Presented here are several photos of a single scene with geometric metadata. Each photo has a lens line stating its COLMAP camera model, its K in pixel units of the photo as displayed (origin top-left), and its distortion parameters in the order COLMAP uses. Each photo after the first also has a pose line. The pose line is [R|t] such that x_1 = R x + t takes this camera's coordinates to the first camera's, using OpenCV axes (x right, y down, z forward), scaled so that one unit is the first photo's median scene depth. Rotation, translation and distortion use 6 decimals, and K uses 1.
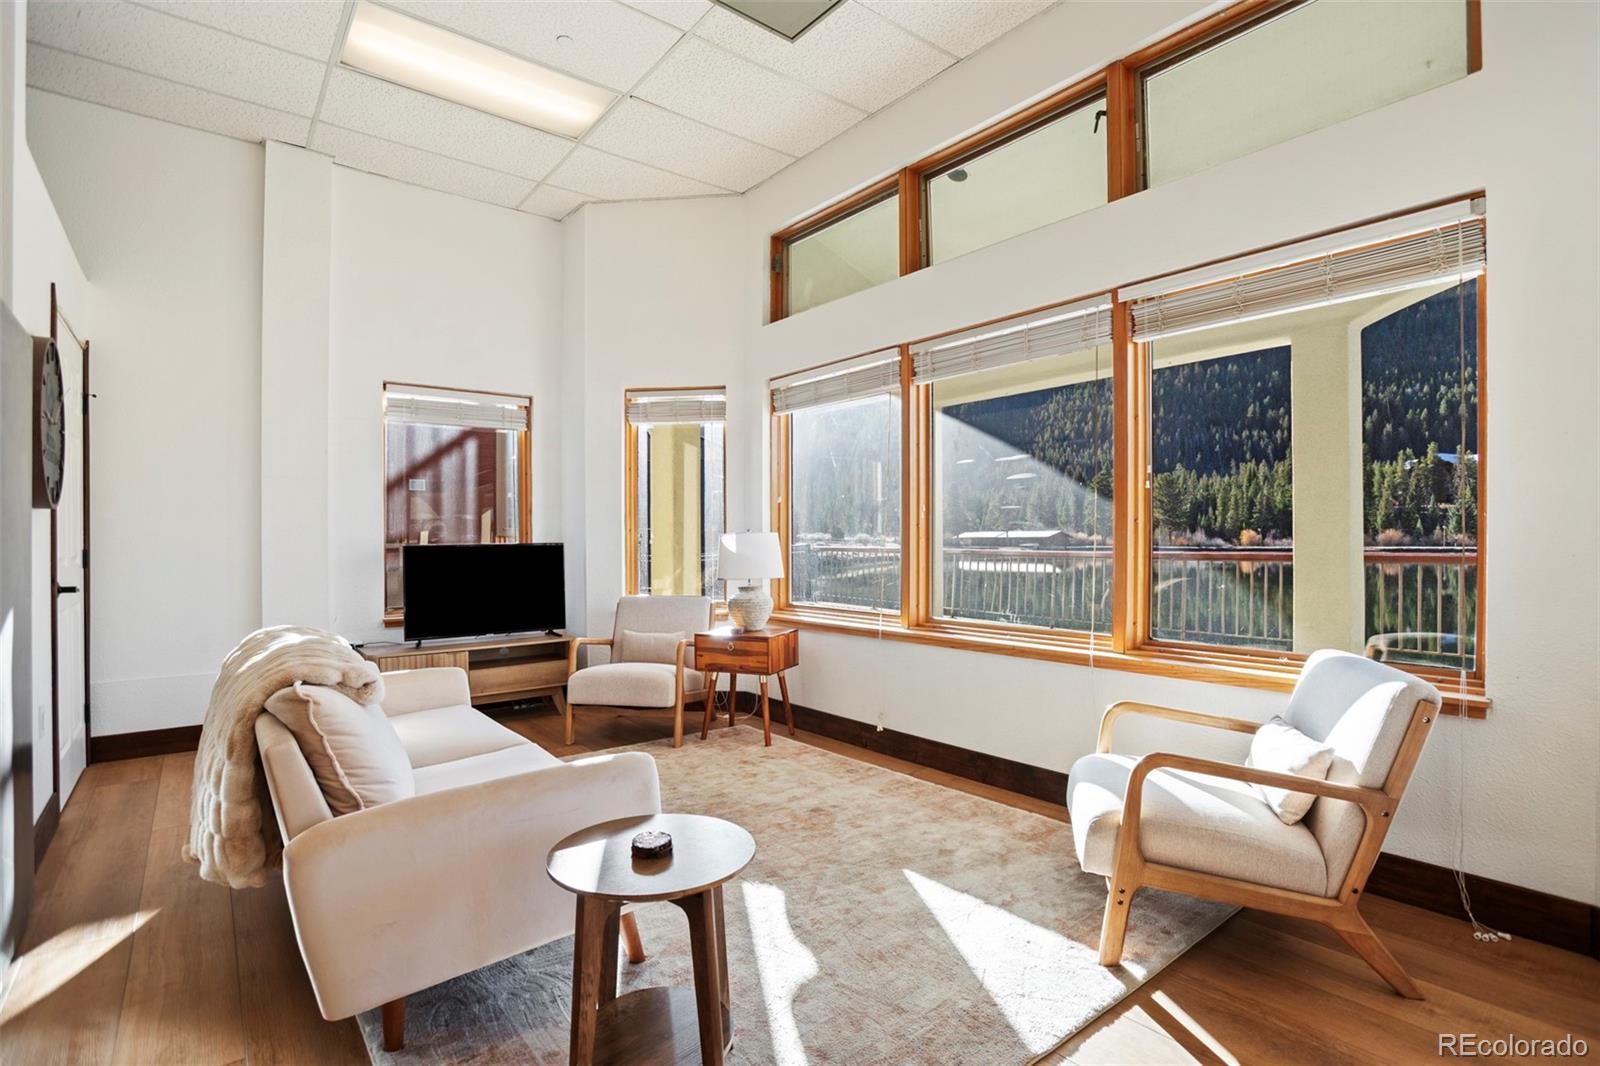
lens RADIAL K [[772.2, 0, 799.2], [0, 772.2, 542.6], [0, 0, 1]] dist [-0.054872, 0.020176]
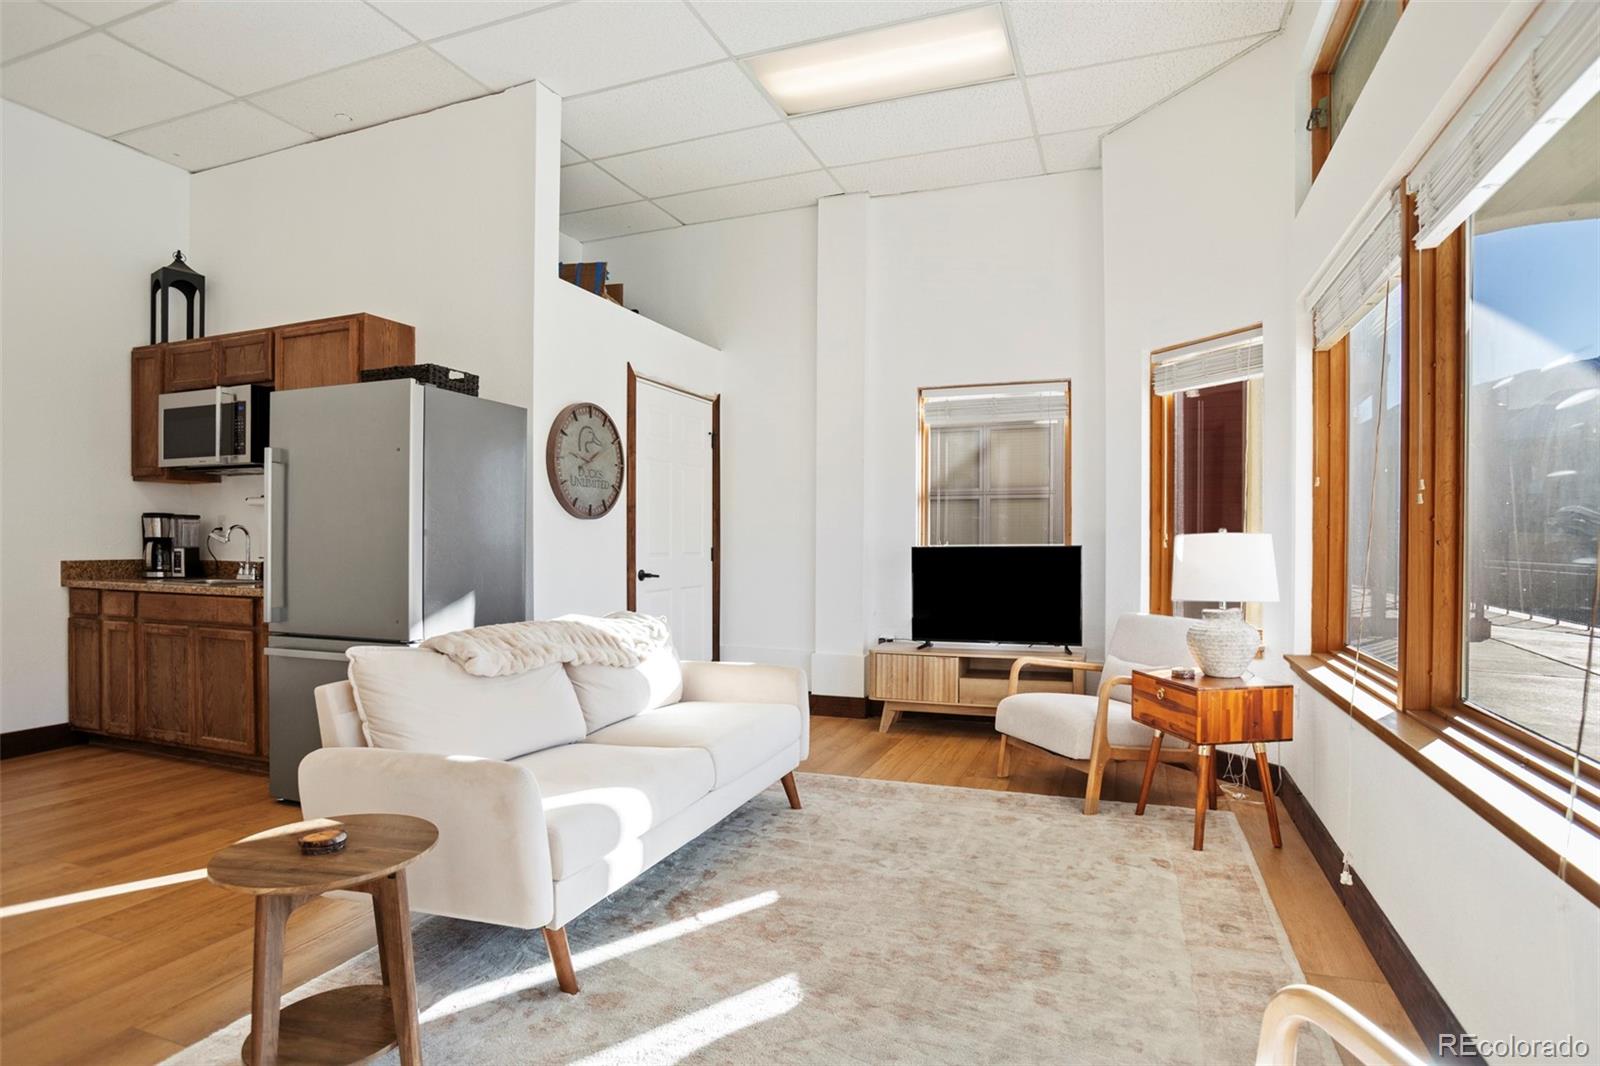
lens RADIAL K [[809.1, 0, 836.2], [0, 809.1, 549.4], [0, 0, 1]] dist [-0.063288, 0.023100]
pose [[0.527749, 0.012405, -0.849309, 0.399287], [-0.005597, 0.999922, 0.011127, -0.004220], [0.849382, -0.001118, 0.527778, 0.385982]]
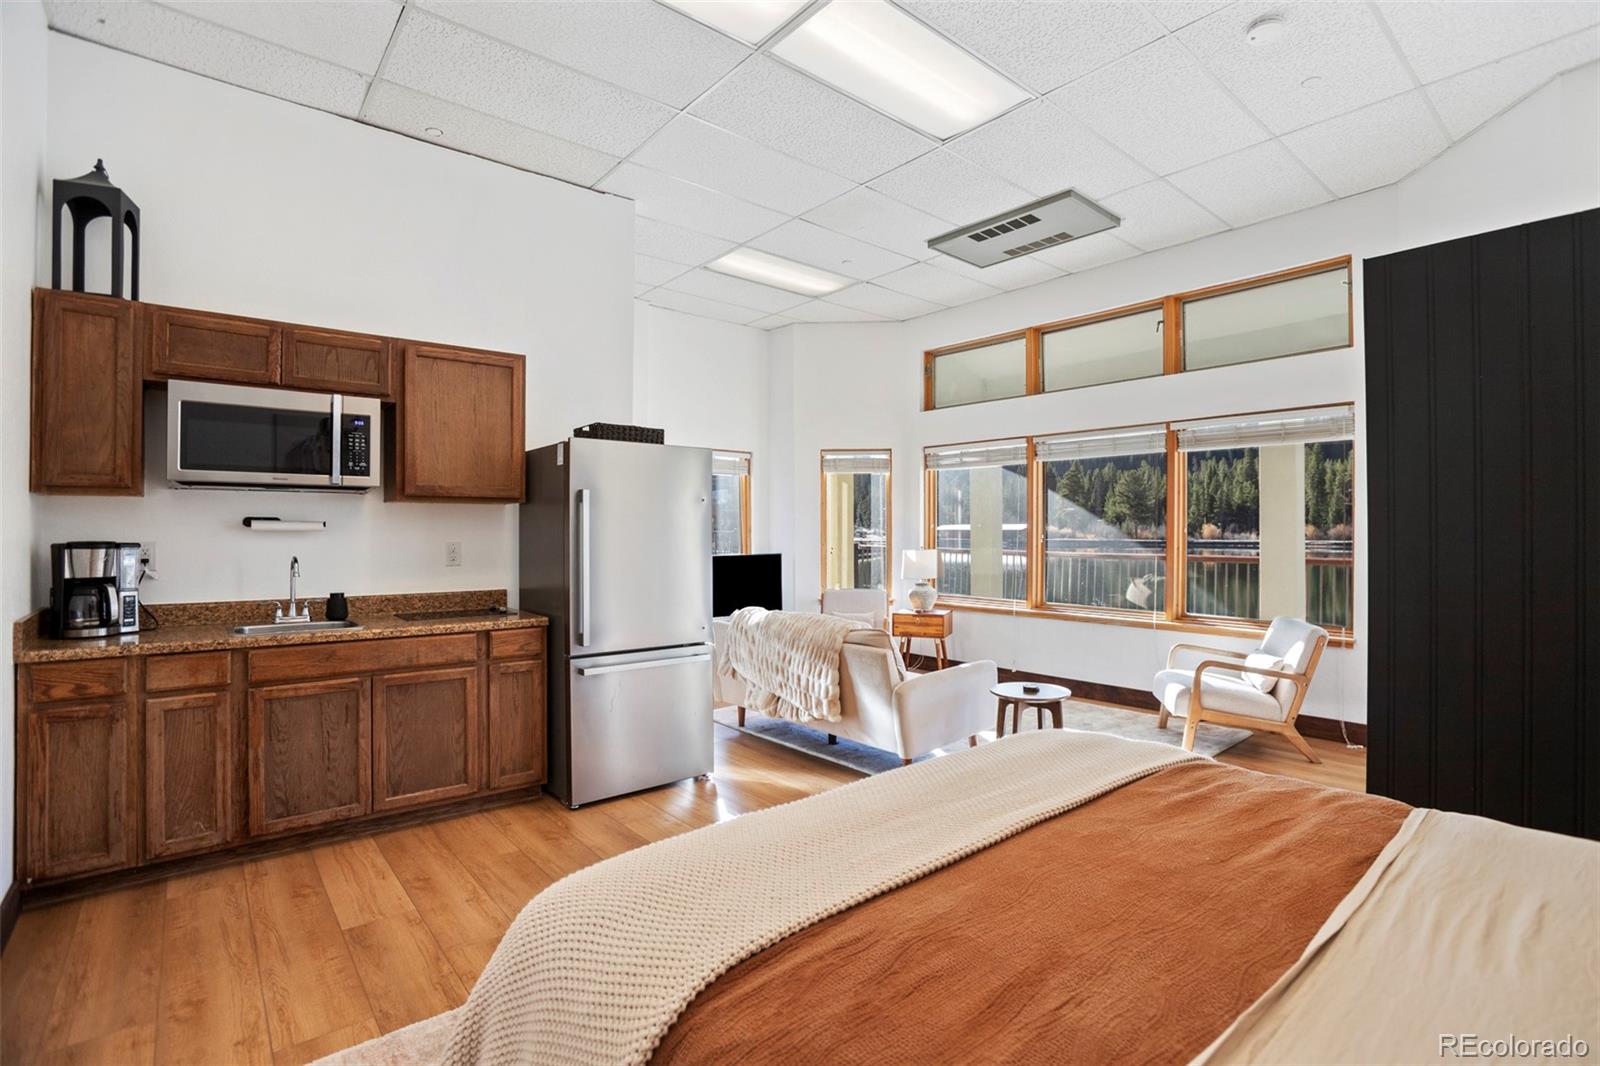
lens RADIAL K [[744.1, 0, 800.0], [0, 744.1, 533.0], [0, 0, 1]] dist [-0.051784, 0.020722]
pose [[0.999645, 0.003683, 0.026393, -0.396816], [-0.003645, 0.999992, -0.001478, -0.047891], [-0.026398, 0.001381, 0.999651, -0.569627]]
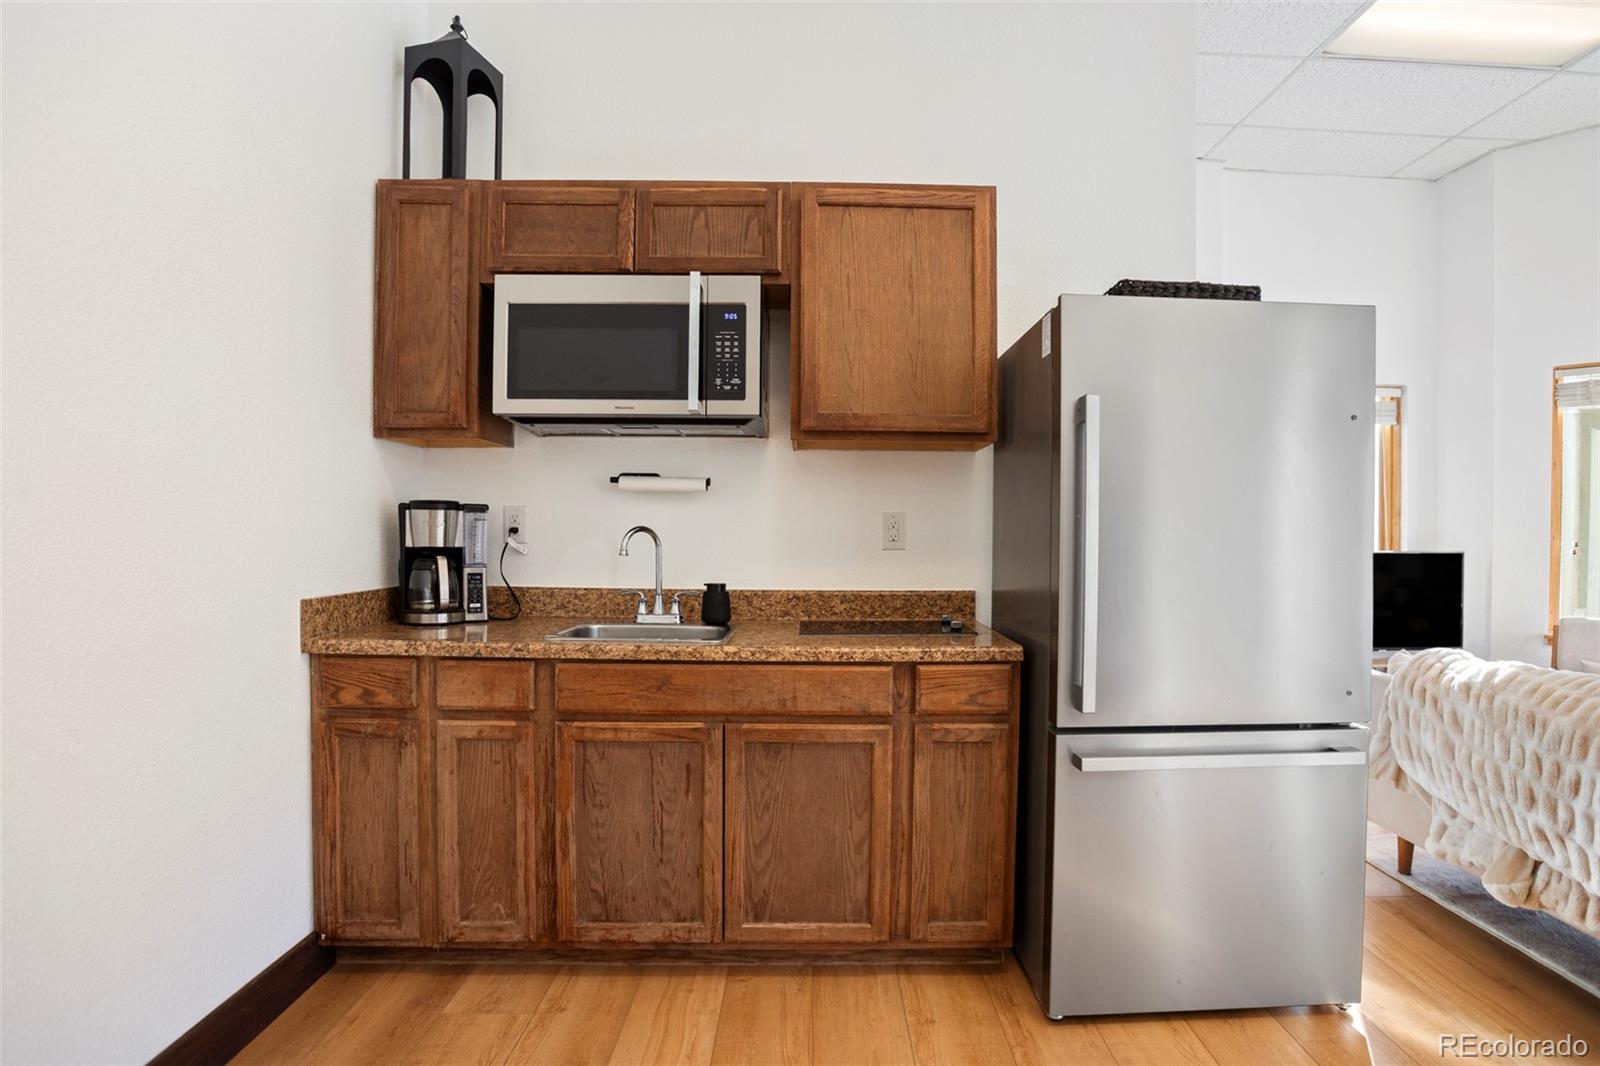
lens RADIAL K [[791.7, 0, 840.0], [0, 791.7, 548.2], [0, 0, 1]] dist [-0.088440, 0.047577]
pose [[0.807991, 0.021581, -0.588800, -0.476020], [-0.011609, 0.999718, 0.020711, -0.018265], [0.589081, -0.009899, 0.808014, -0.140819]]
